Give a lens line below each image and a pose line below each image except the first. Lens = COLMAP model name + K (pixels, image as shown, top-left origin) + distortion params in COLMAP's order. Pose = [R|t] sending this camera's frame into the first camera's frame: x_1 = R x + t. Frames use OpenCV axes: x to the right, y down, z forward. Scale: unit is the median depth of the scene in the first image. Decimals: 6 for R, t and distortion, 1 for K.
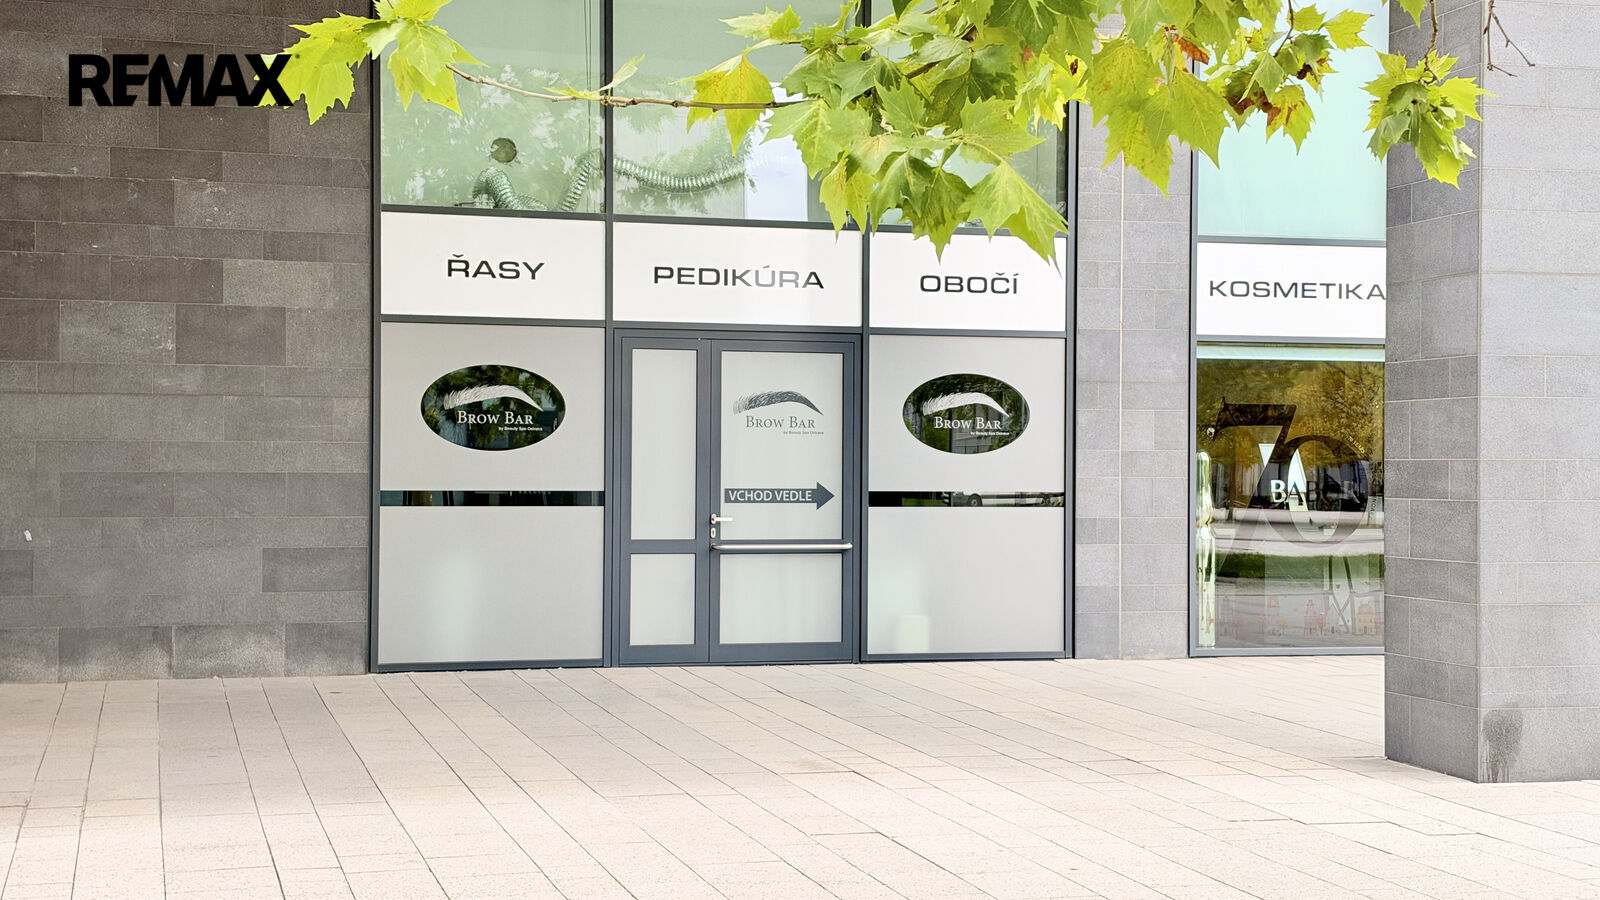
lens RADIAL K [[2156.5, 0, 852.1], [0, 2156.5, 452.9], [0, 0, 1]] dist [0.253849, -0.305271]
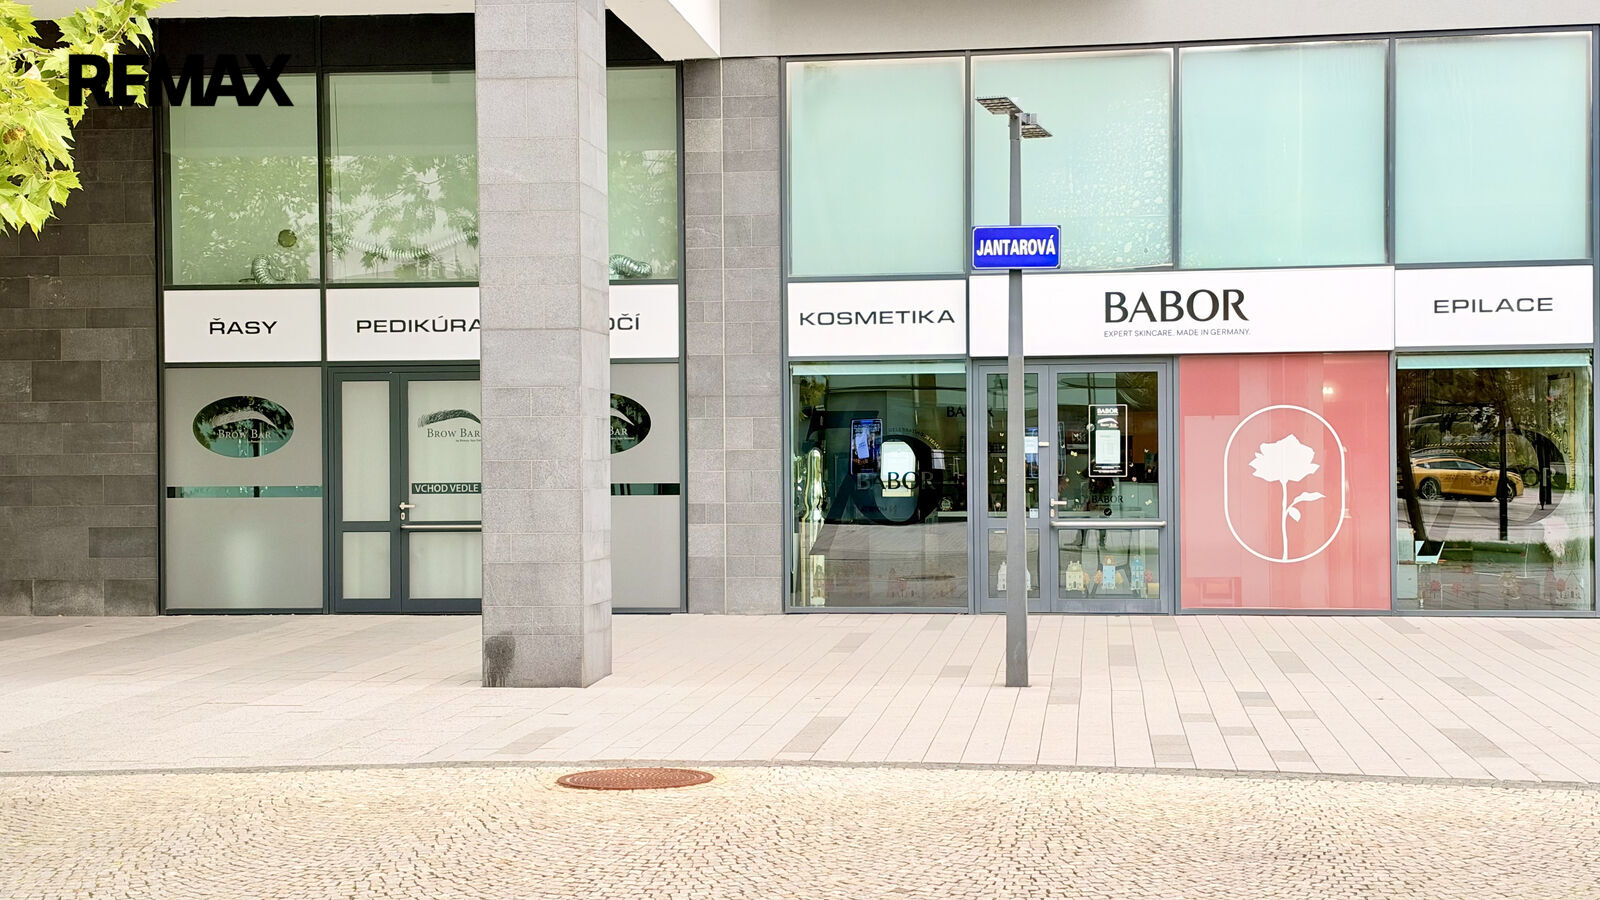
lens RADIAL K [[2156.5, 0, 852.1], [0, 2156.5, 452.9], [0, 0, 1]] dist [0.253849, -0.305271]
pose [[0.922236, -0.013341, -0.386397, 0.724630], [0.015685, 0.999873, 0.002913, -0.002034], [0.386309, -0.008747, 0.922328, -0.145654]]
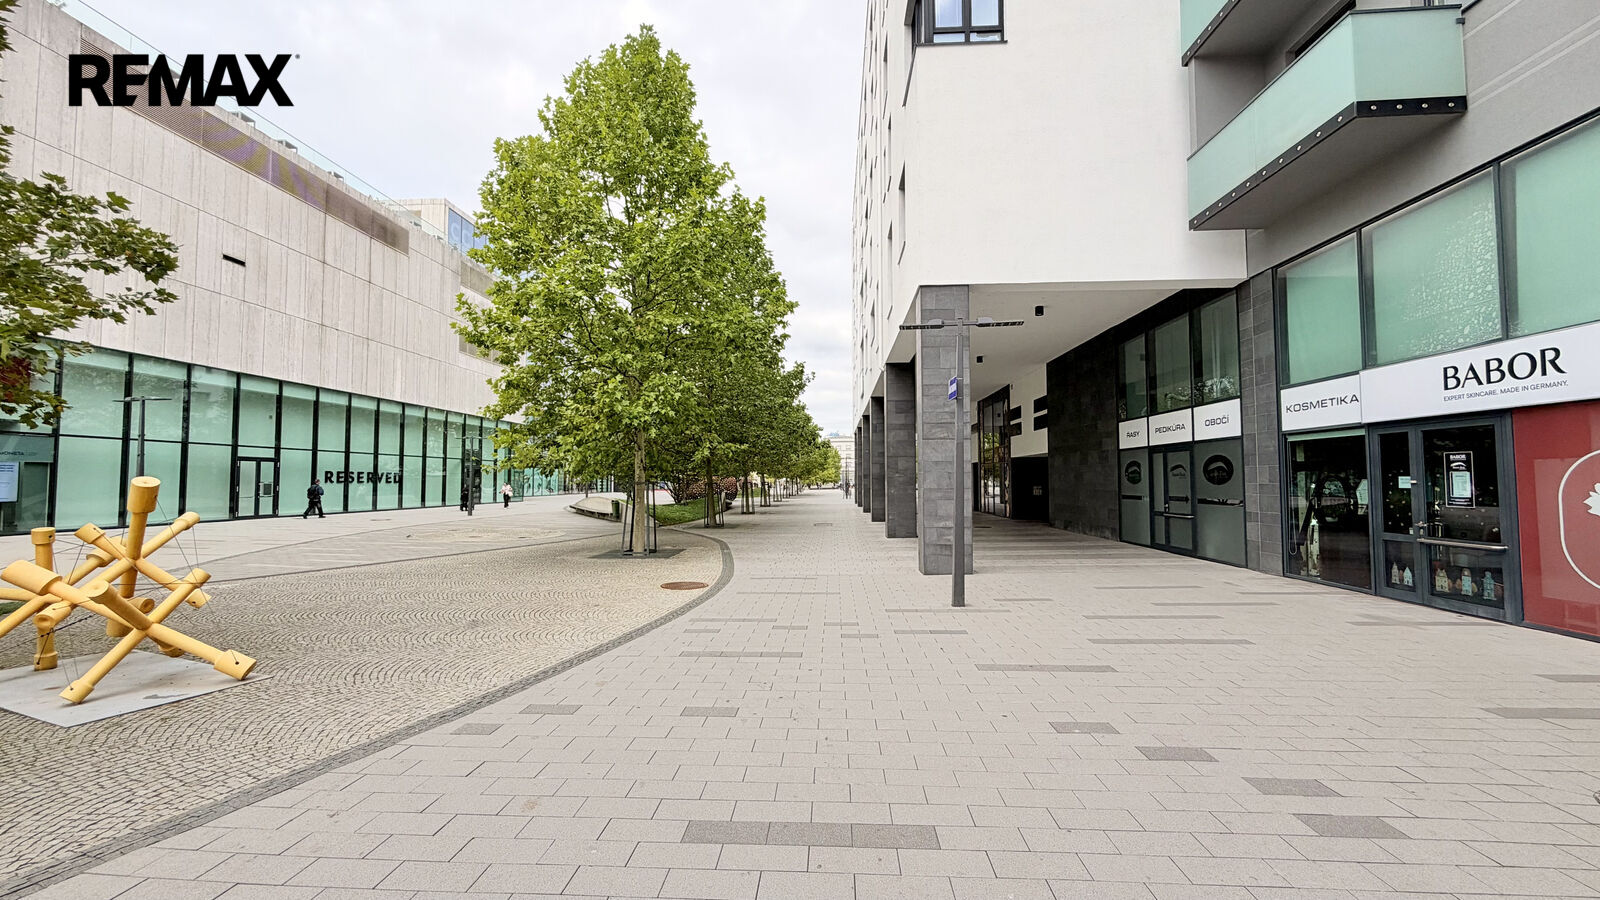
lens RADIAL K [[645.3, 0, 800.0], [0, 645.3, 450.0], [0, 0, 1]] dist [-0.000200, -0.000013]
pose [[-0.320492, -0.050812, -0.945888, 1.012606], [0.008838, 0.998356, -0.056625, -0.002372], [0.947210, -0.026508, -0.319516, 0.800406]]
